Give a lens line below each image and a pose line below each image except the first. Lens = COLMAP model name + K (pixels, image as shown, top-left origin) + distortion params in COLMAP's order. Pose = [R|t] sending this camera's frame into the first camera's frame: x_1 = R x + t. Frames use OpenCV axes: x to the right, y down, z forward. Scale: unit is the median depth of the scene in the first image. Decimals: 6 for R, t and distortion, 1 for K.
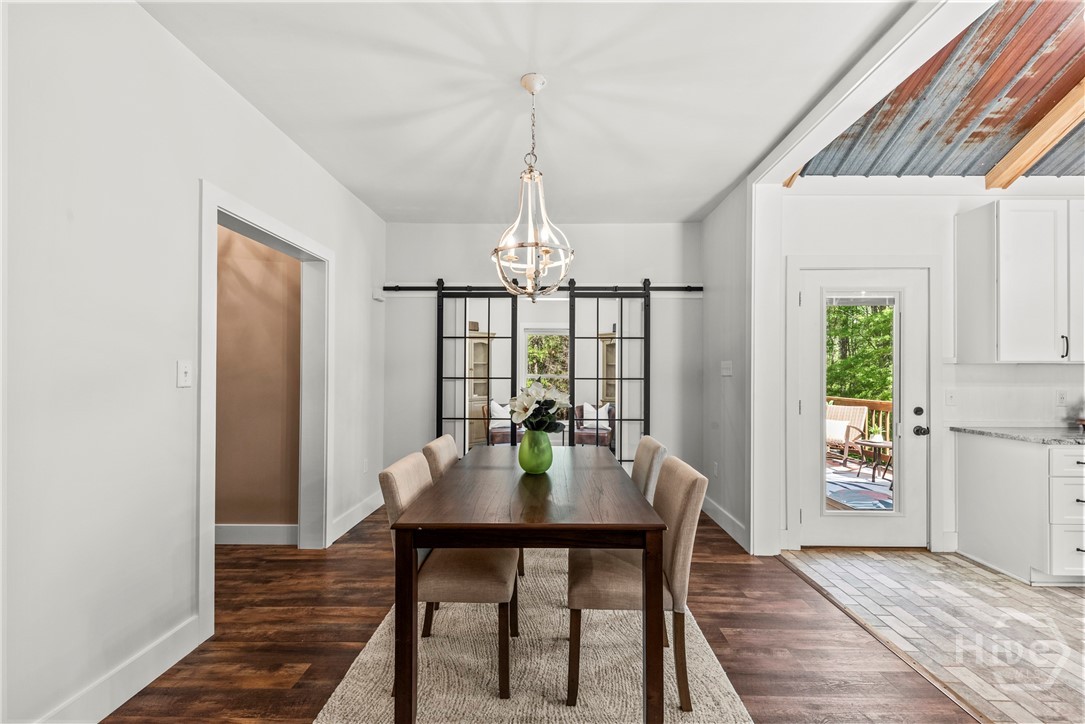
lens RADIAL K [[436.5, 0, 544.0], [0, 436.5, 368.6], [0, 0, 1]] dist [-0.000349, -0.000949]
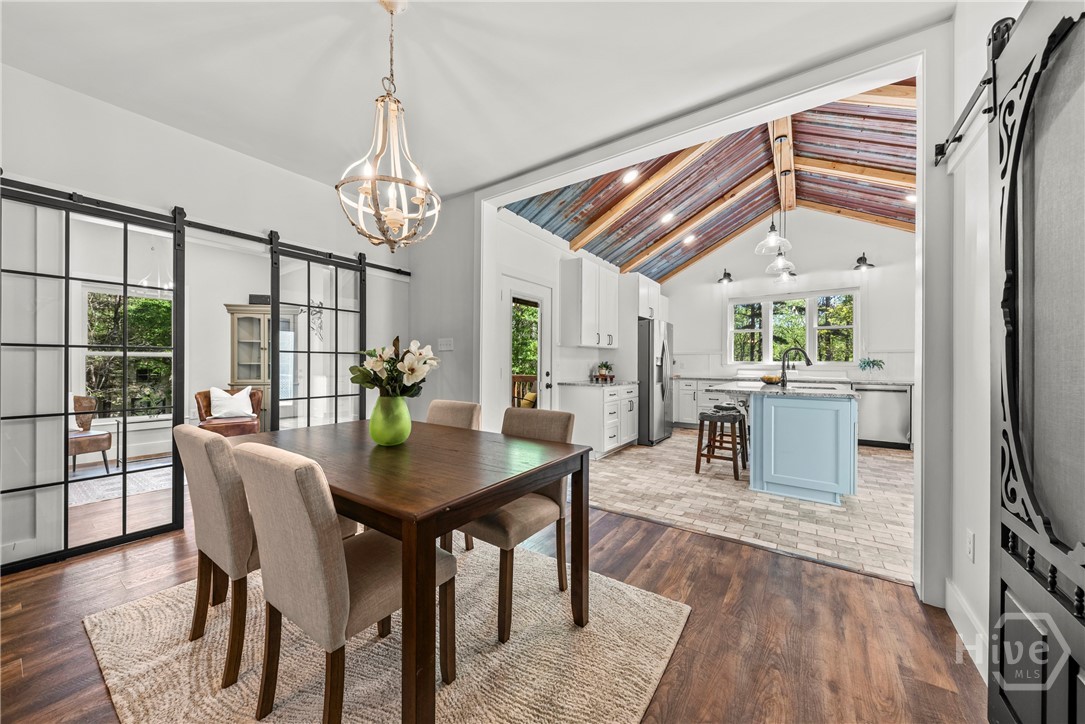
lens RADIAL K [[379.7, 0, 546.0], [0, 379.7, 363.3], [0, 0, 1]] dist [-0.000989, -0.000087]
pose [[0.540595, 0.000022, 0.841283, -0.349481], [-0.012737, 0.999886, 0.008158, 0.044034], [-0.841187, -0.015126, 0.540533, 0.223759]]
